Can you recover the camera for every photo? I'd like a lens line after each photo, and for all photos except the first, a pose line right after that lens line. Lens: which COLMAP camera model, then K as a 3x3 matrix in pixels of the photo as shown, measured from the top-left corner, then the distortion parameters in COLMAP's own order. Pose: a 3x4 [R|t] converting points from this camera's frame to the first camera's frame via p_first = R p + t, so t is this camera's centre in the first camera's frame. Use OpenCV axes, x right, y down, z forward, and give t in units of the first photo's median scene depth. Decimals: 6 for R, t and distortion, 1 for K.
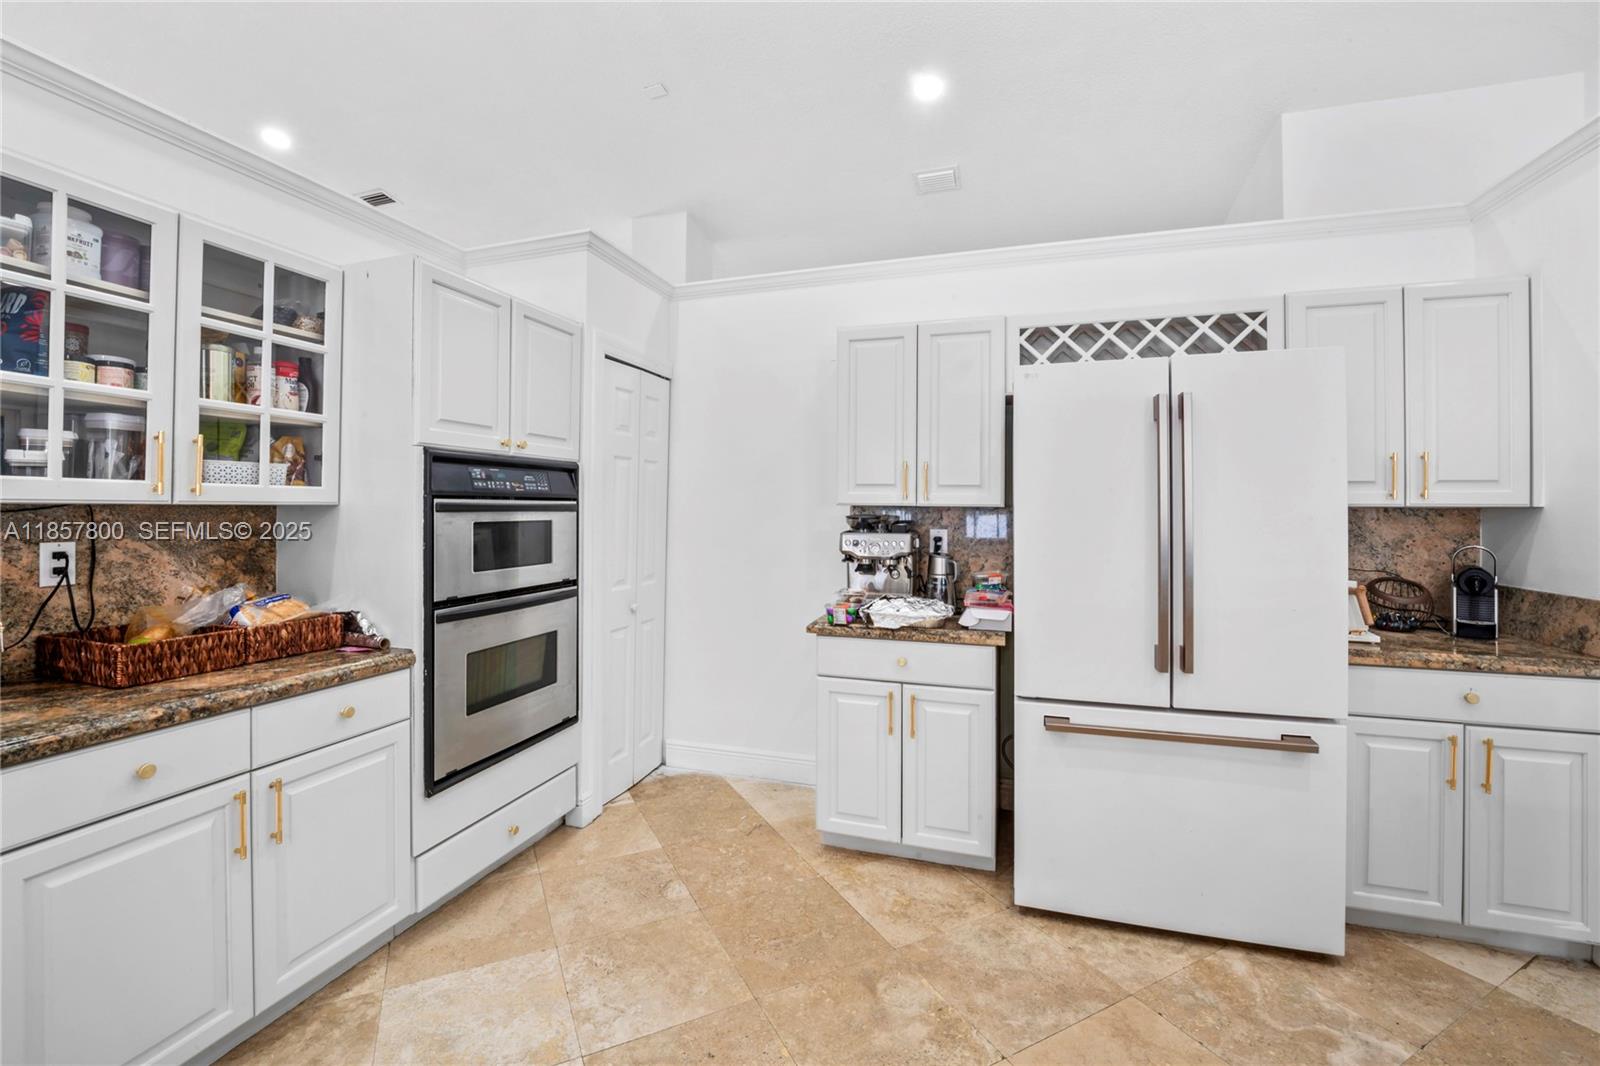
lens RADIAL K [[671.3, 0, 781.6], [0, 671.3, 508.7], [0, 0, 1]] dist [-0.024821, 0.000373]
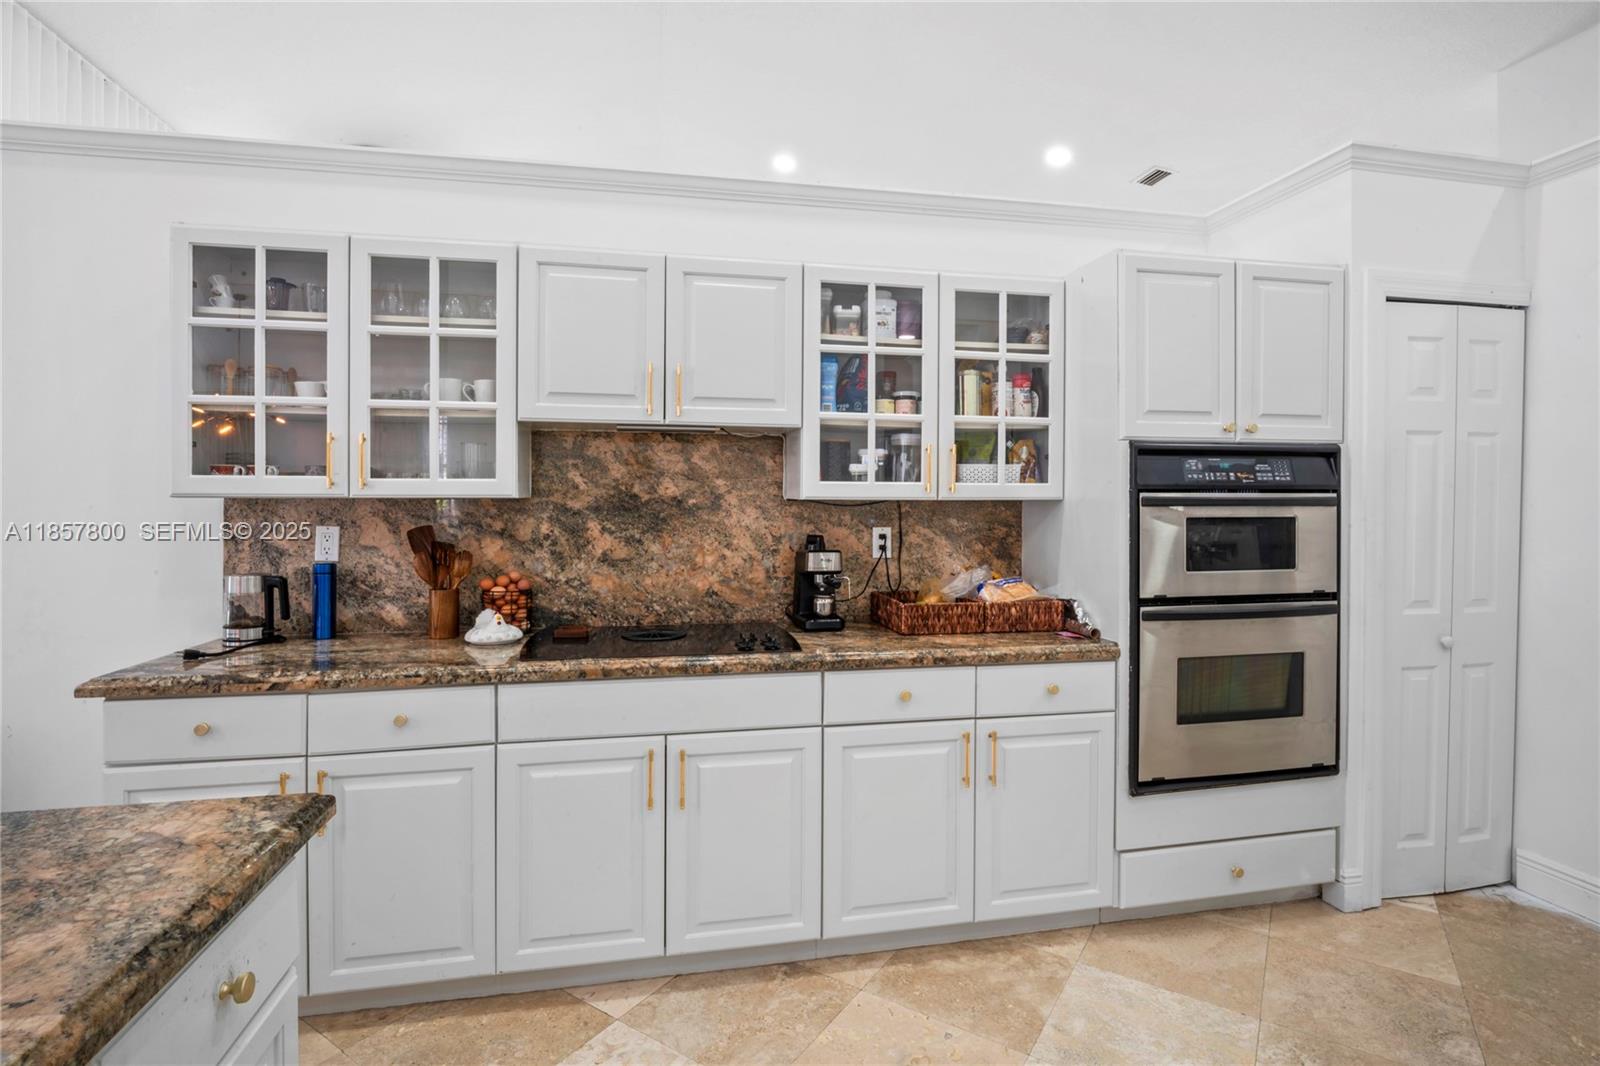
lens RADIAL K [[777.0, 0, 798.8], [0, 777.0, 503.4], [0, 0, 1]] dist [-0.010315, -0.000224]
pose [[0.505963, -0.001424, -0.862554, 0.207776], [0.001946, 0.999998, -0.000510, 0.000178], [0.862553, -0.001420, 0.505965, -0.008101]]
